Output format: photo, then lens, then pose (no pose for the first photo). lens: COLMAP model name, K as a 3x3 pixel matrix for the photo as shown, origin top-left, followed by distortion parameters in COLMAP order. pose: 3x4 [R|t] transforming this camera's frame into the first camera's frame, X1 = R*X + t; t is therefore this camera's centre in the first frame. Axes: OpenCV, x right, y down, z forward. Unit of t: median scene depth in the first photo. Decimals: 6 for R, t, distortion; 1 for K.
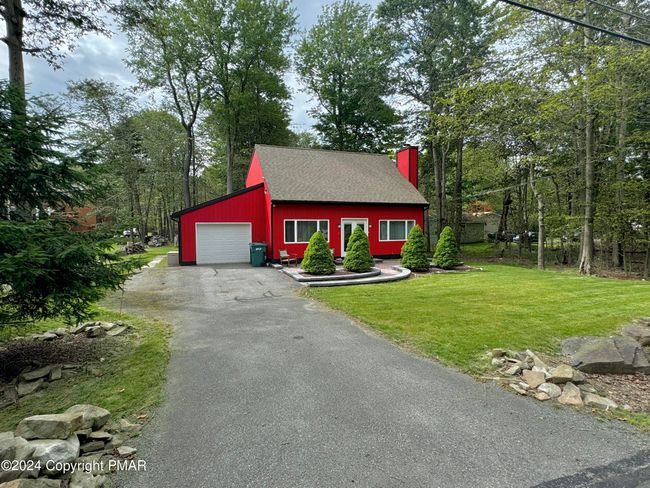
lens RADIAL K [[324.0, 0, 325.0], [0, 324.0, 244.0], [0, 0, 1]] dist [0.000887, 0.000117]
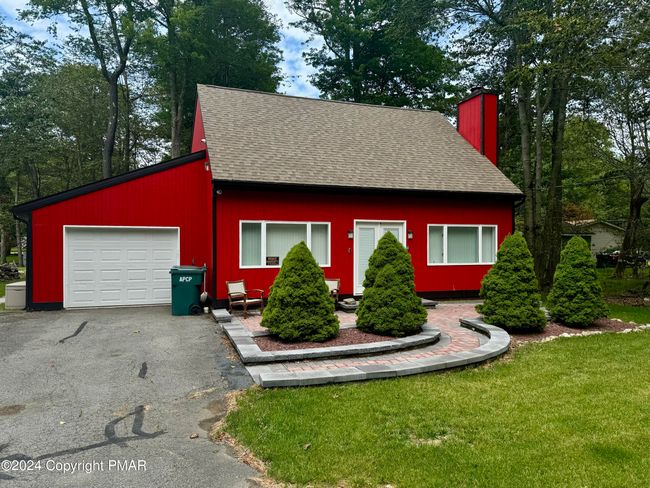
lens RADIAL K [[452.0, 0, 325.0], [0, 452.0, 244.0], [0, 0, 1]] dist [0.055183, -0.000561]
pose [[0.999710, 0.009335, -0.022195, 0.019963], [-0.010419, 0.998732, -0.049243, -0.004918], [0.021708, 0.049460, 0.998540, 0.282659]]
